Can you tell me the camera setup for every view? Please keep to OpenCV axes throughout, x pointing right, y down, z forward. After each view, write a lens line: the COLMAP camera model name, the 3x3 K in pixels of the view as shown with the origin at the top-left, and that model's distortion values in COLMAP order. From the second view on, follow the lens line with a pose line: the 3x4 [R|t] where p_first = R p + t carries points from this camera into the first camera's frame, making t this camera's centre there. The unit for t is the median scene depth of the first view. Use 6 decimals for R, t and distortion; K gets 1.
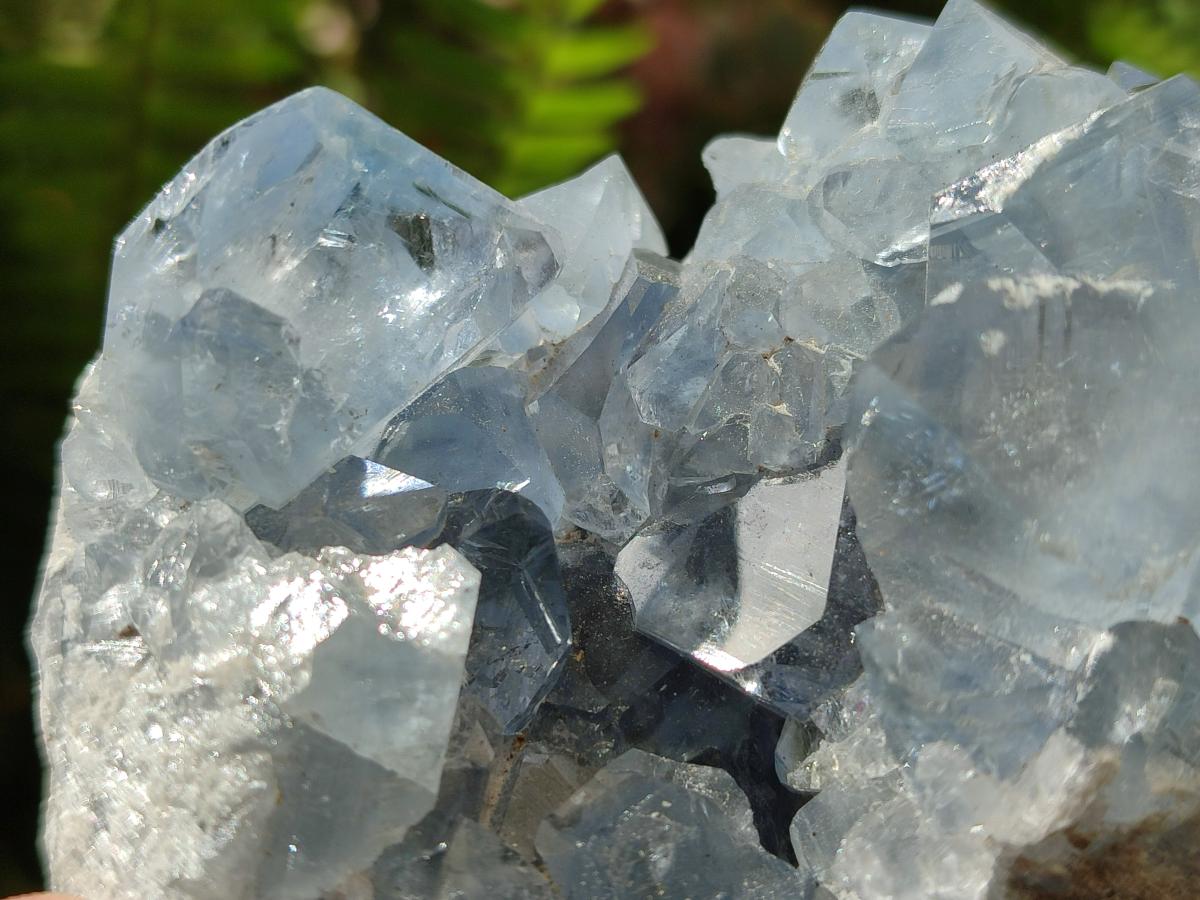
lens RADIAL K [[1966.0, 0, 600.0], [0, 1966.0, 450.0], [0, 0, 1]] dist [0.210356, -2.007040]
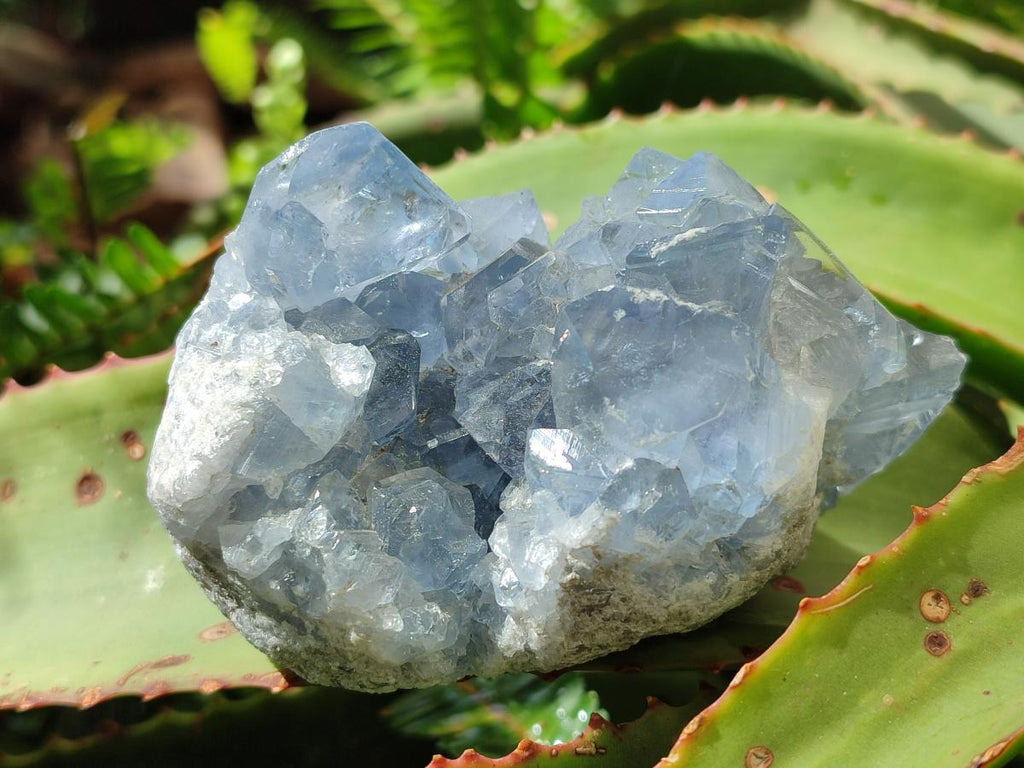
lens RADIAL K [[1677.7, 0, 512.0], [0, 1677.7, 384.0], [0, 0, 1]] dist [0.210356, -2.007040]
pose [[0.947172, 0.264258, -0.181750, 0.428987], [-0.267527, 0.963527, 0.006744, 0.035263], [0.176903, 0.042235, 0.983322, -0.776488]]
